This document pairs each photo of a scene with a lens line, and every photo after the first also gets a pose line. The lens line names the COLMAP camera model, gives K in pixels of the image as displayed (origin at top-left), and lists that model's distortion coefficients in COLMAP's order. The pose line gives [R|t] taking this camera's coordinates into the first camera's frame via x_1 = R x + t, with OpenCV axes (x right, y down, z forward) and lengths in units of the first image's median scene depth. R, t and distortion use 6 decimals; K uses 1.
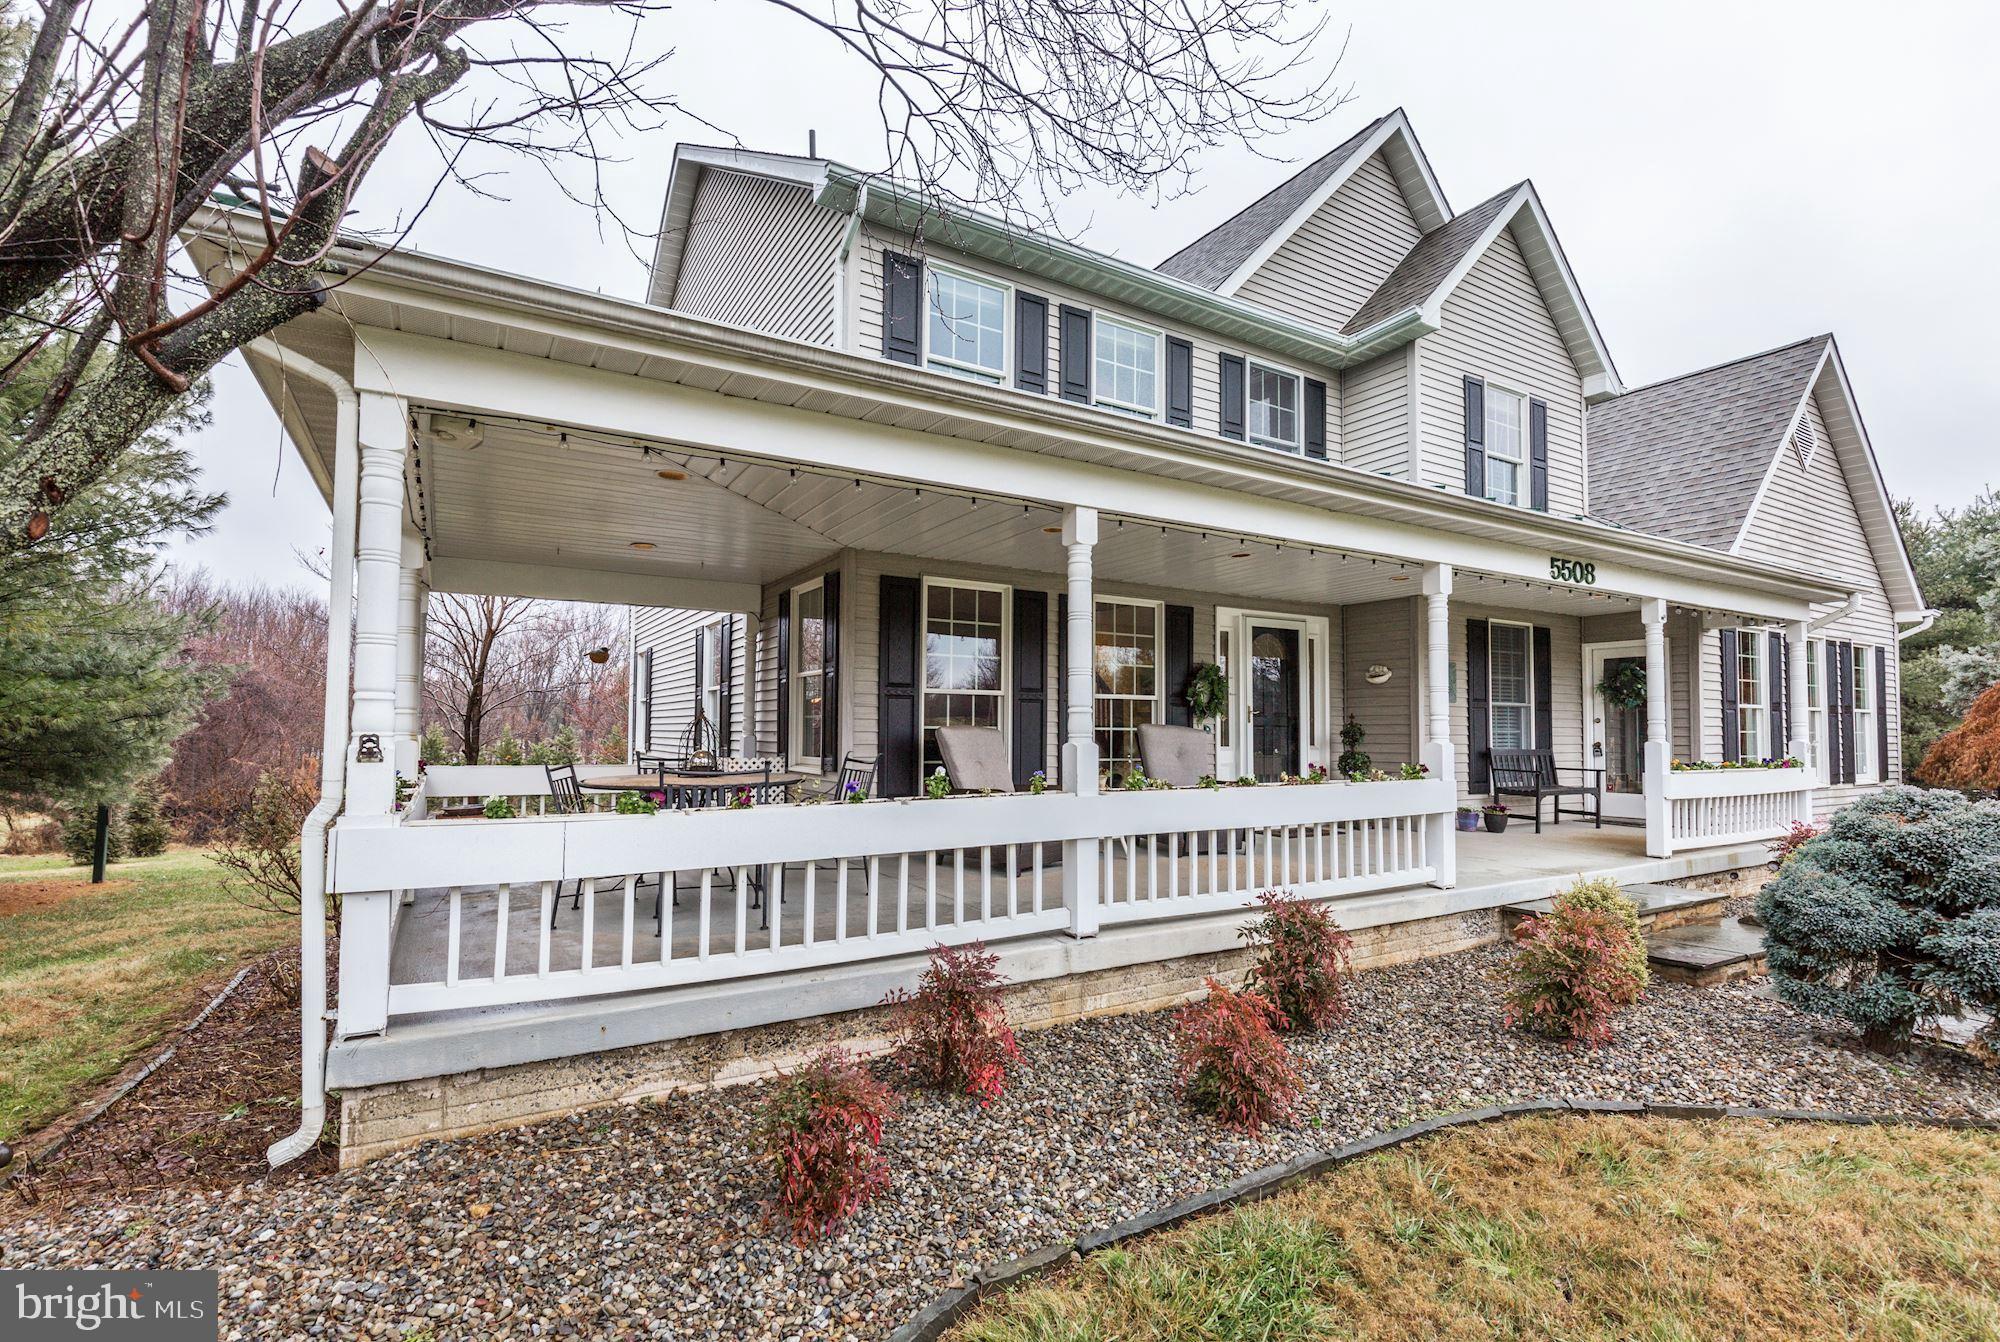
lens RADIAL K [[911.0, 0, 996.7], [0, 911.0, 685.7], [0, 0, 1]] dist [-0.014739, 0.005381]
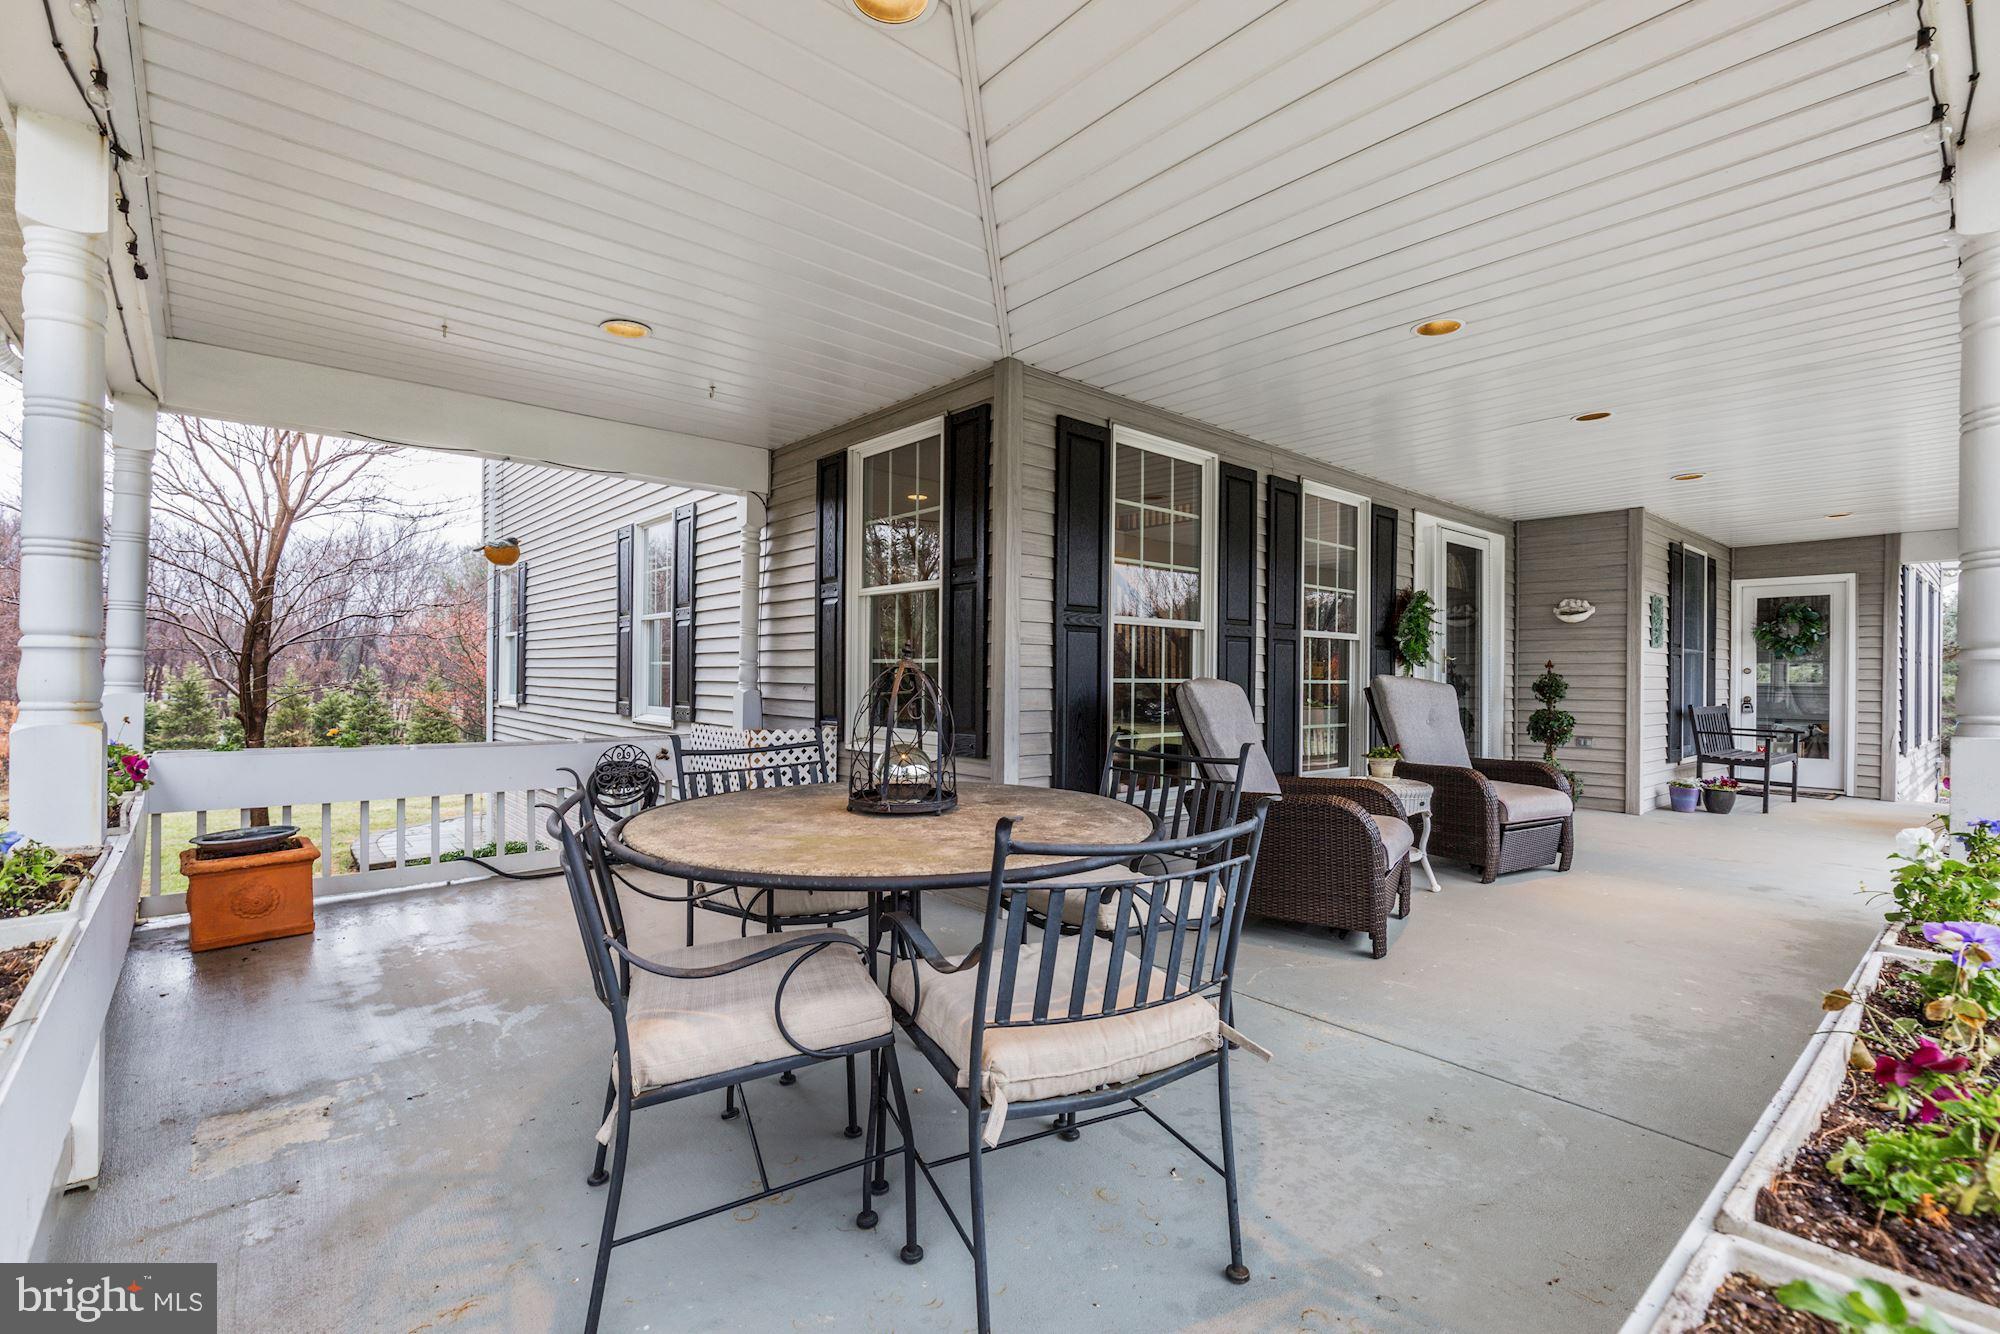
lens RADIAL K [[911.0, 0, 1002.0], [0, 911.0, 666.6], [0, 0, 1]] dist [-0.014739, 0.005381]
pose [[0.985091, 0.005793, 0.171937, -0.207295], [-0.012990, 0.999084, 0.040764, 0.010888], [-0.171543, -0.042389, 0.984264, 0.350092]]
